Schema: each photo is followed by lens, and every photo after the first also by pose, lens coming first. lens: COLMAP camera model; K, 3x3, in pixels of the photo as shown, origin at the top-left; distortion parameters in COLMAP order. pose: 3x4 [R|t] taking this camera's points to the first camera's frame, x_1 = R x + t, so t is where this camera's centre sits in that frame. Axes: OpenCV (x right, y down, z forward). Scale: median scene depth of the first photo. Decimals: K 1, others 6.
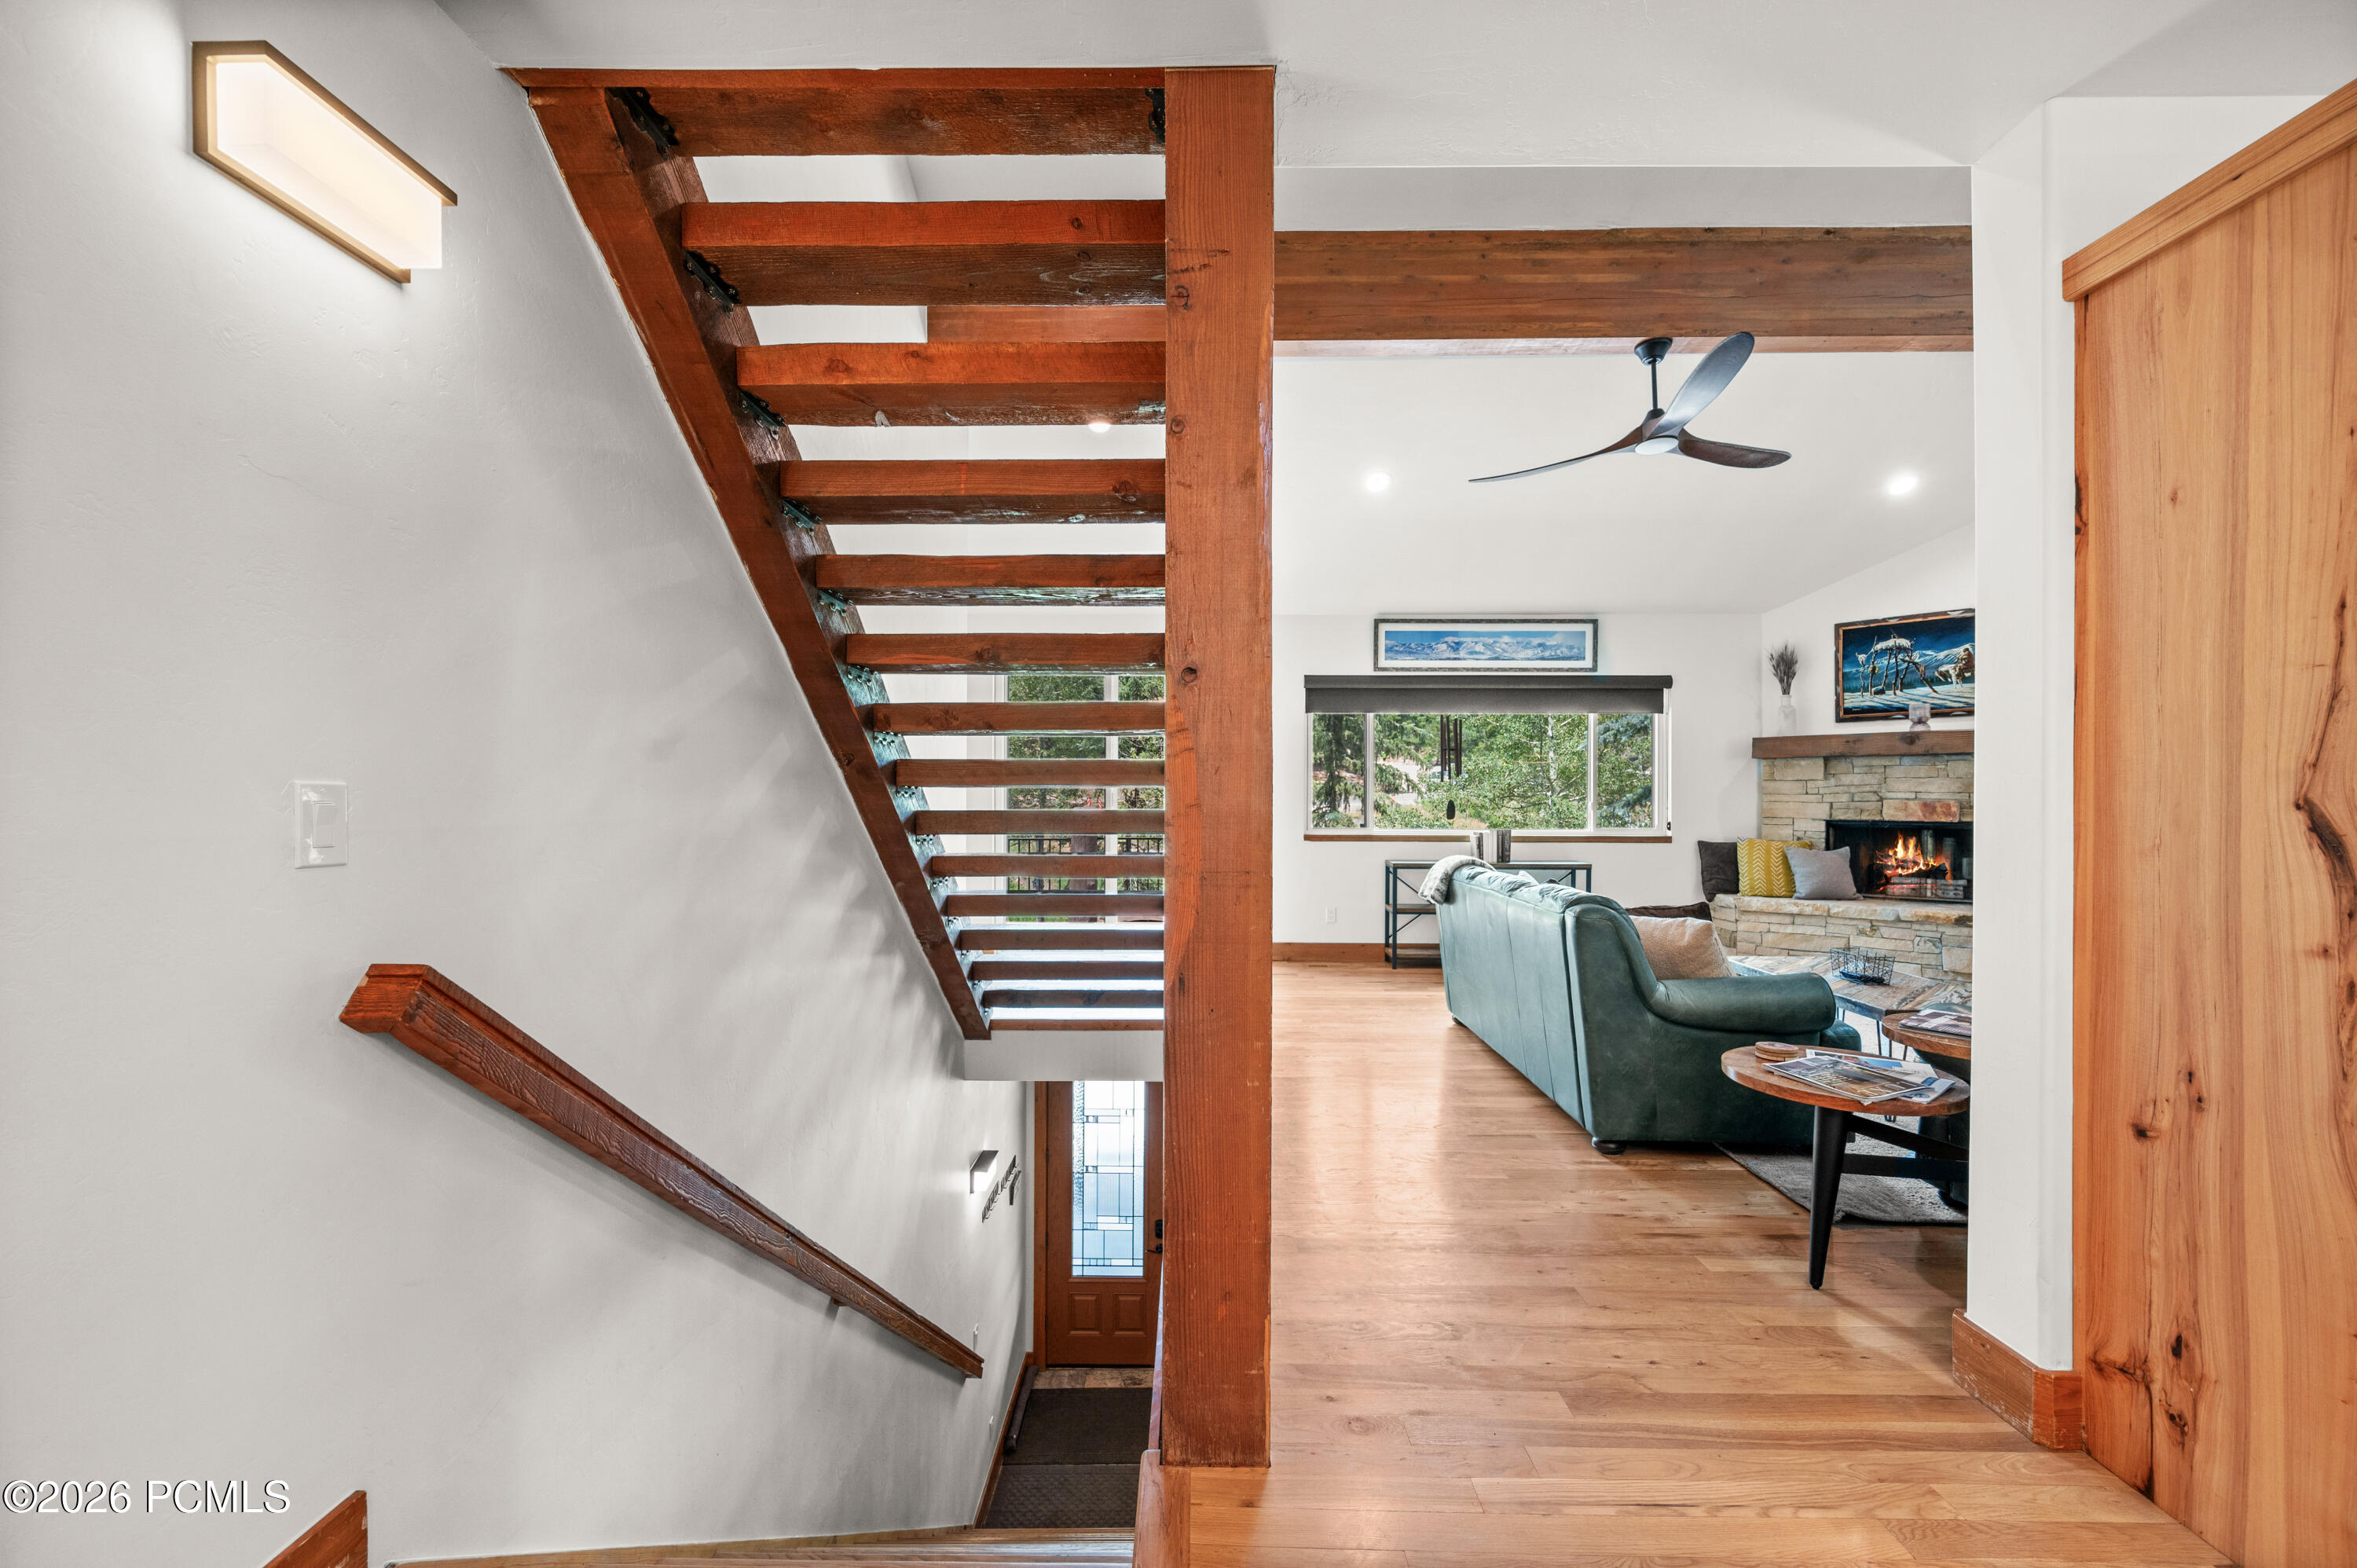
lens RADIAL K [[937.3, 0, 1182.2], [0, 937.3, 800.0], [0, 0, 1]] dist [0.001966, -0.000649]
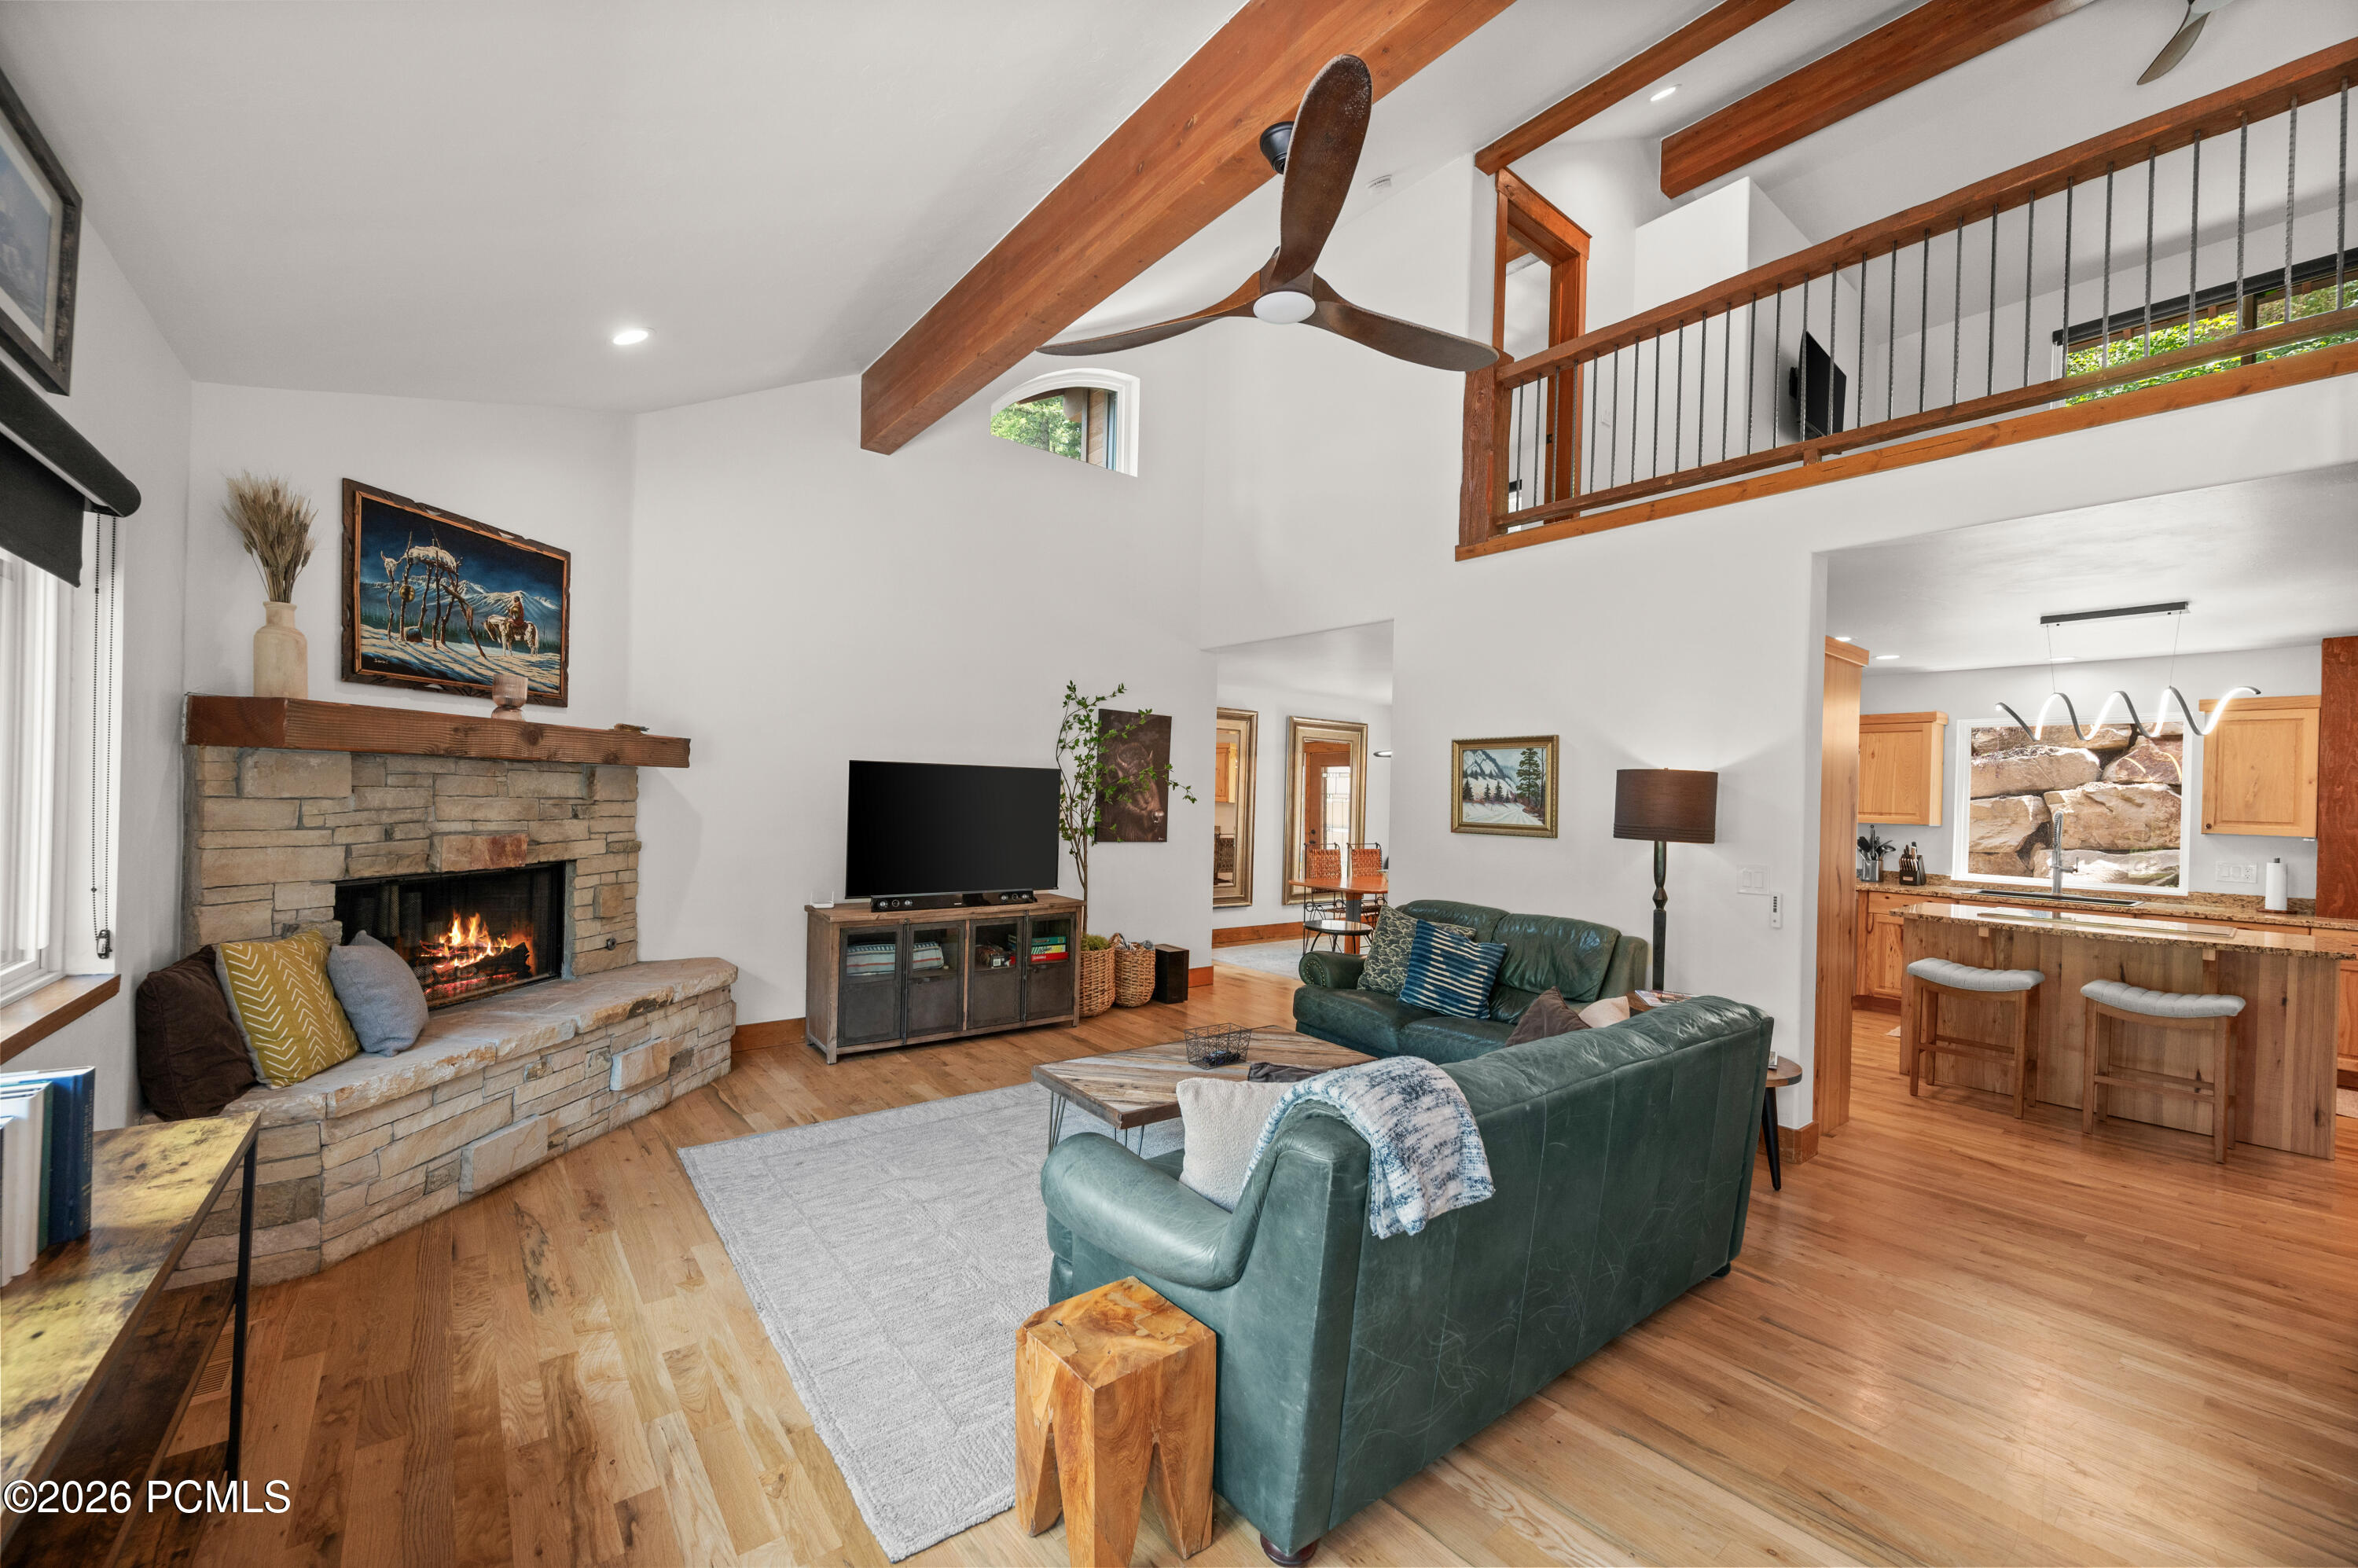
lens RADIAL K [[937.8, 0, 1182.2], [0, 937.8, 794.1], [0, 0, 1]] dist [0.001966, -0.000649]
pose [[-0.634251, -0.019945, 0.772870, 0.039354], [-0.029655, 0.999559, 0.001459, -0.037549], [-0.772558, -0.021994, -0.634563, 0.982556]]
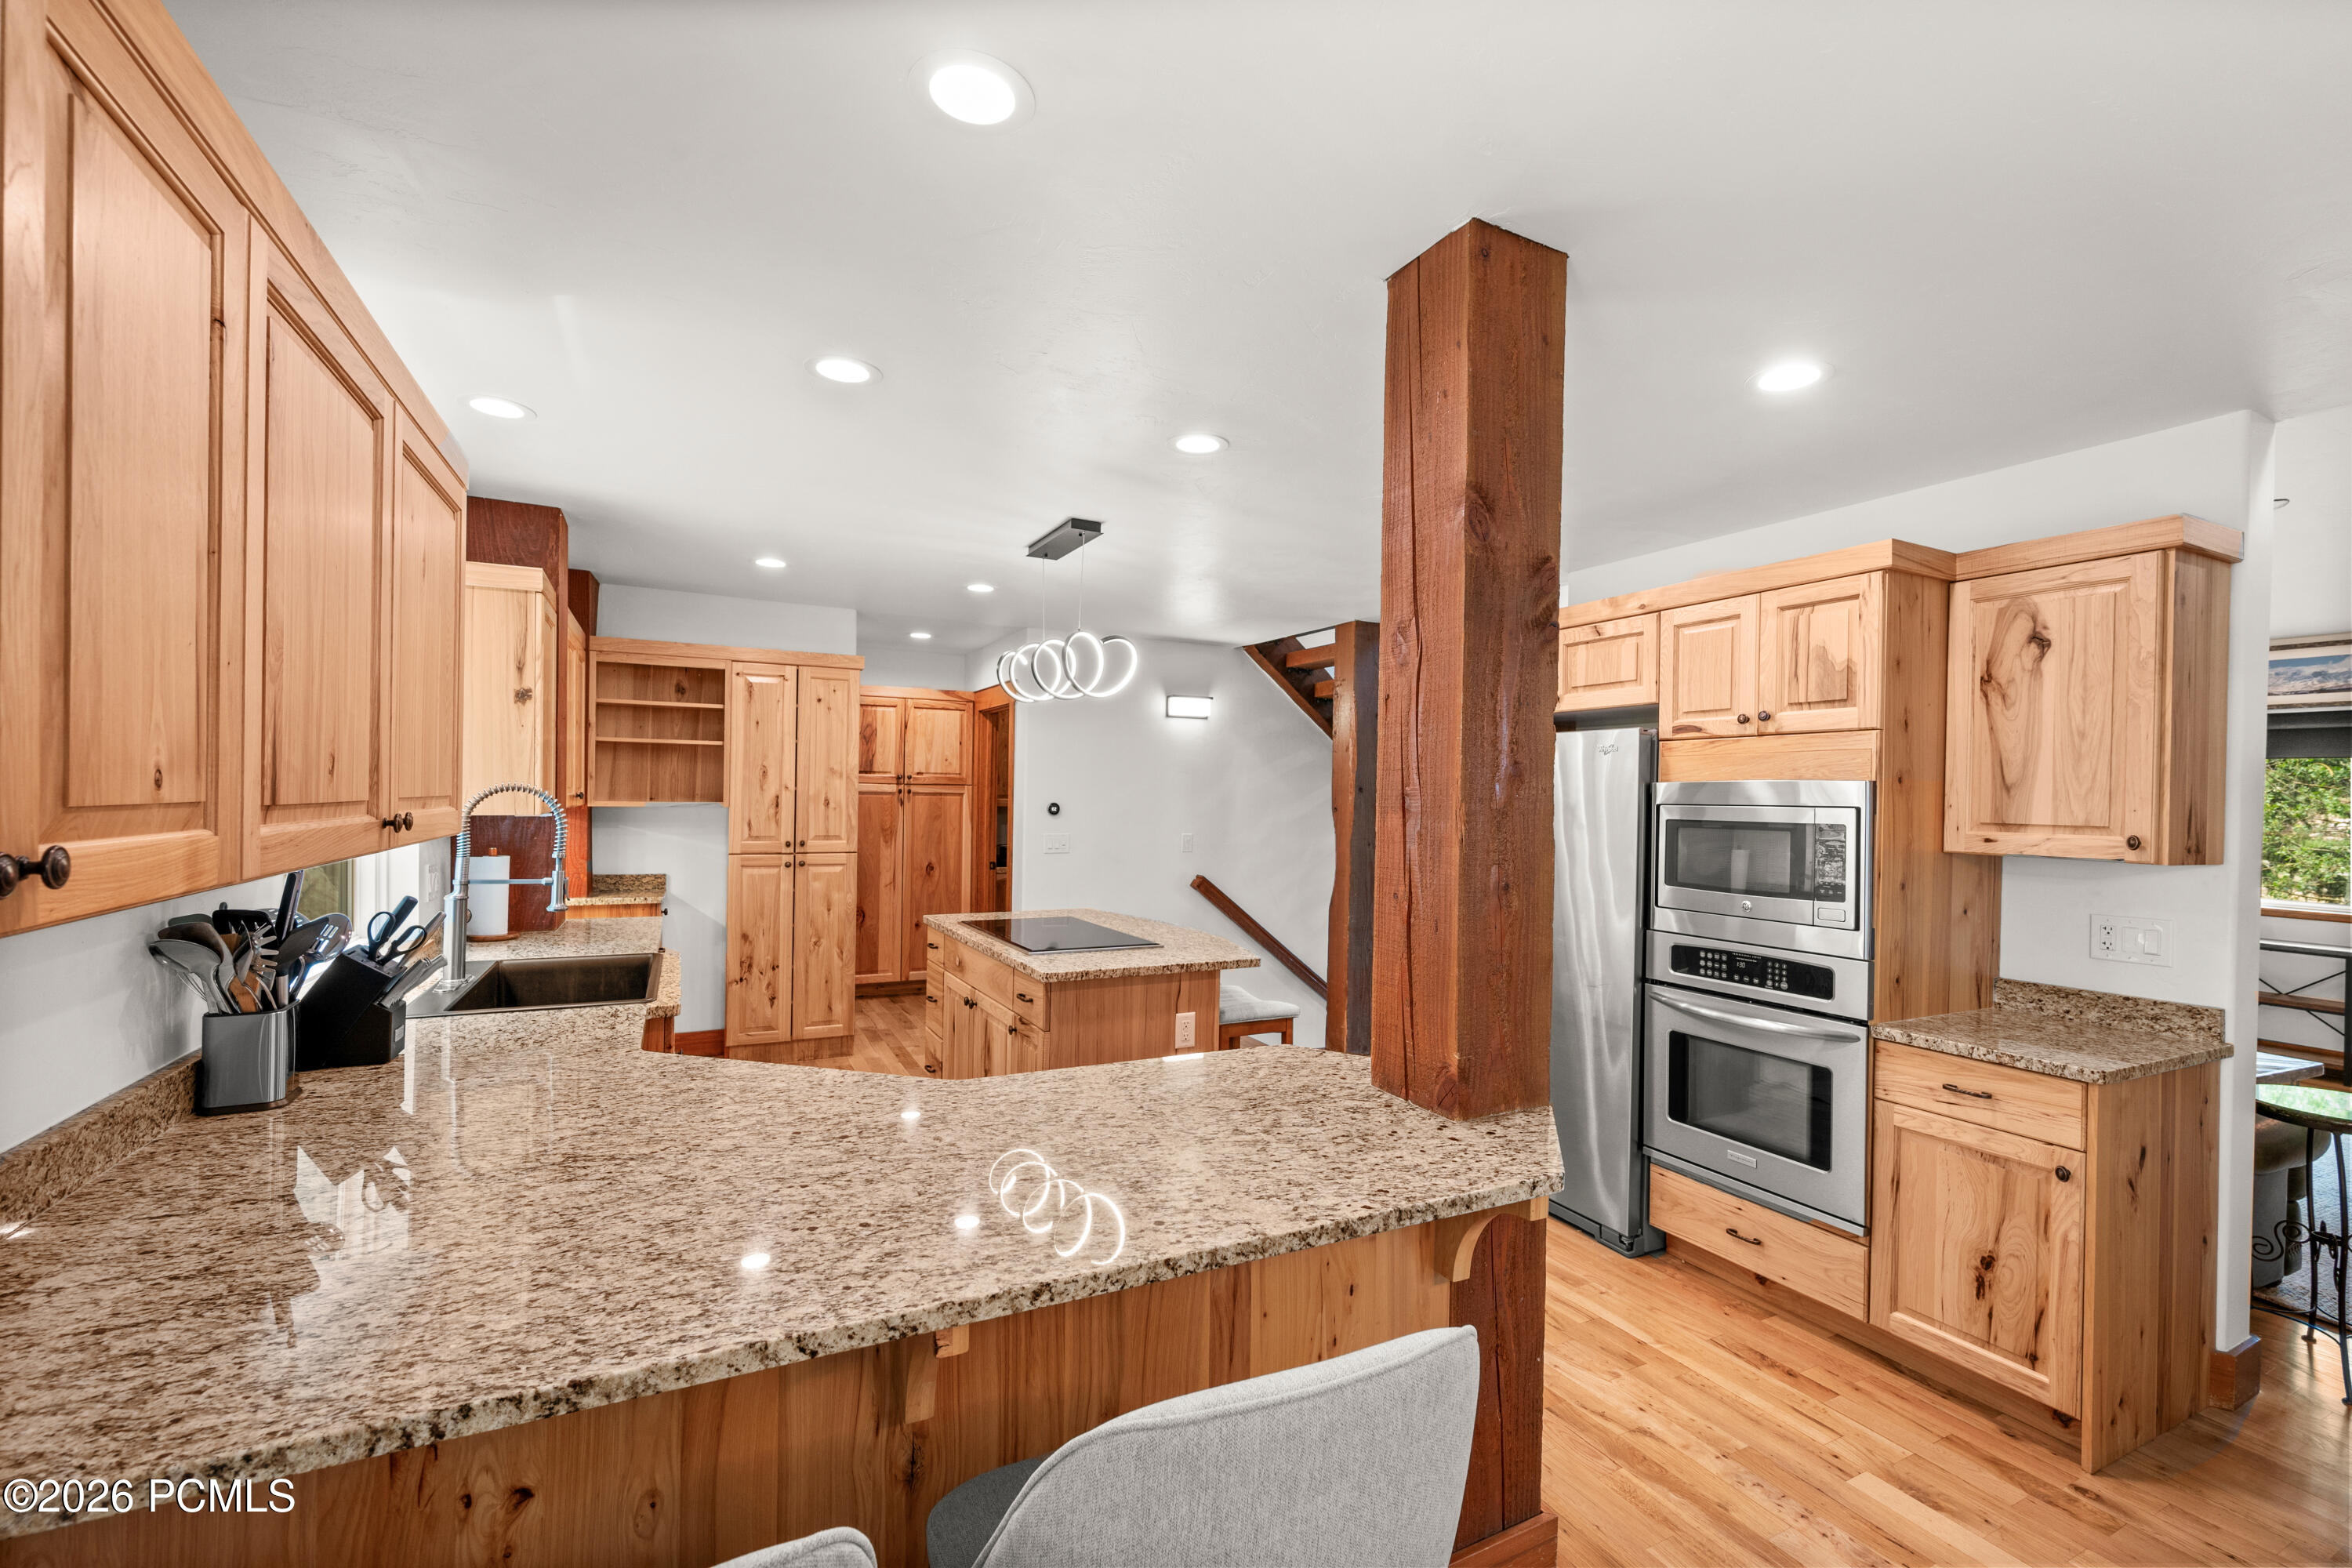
lens RADIAL K [[1003.3, 0, 1180.0], [0, 1003.3, 794.7], [0, 0, 1]] dist [-0.000246, -0.001414]
pose [[0.452544, 0.007530, -0.891710, 0.732160], [-0.019187, 0.999815, -0.001295, -0.043051], [0.891535, 0.017696, 0.452605, -0.271583]]
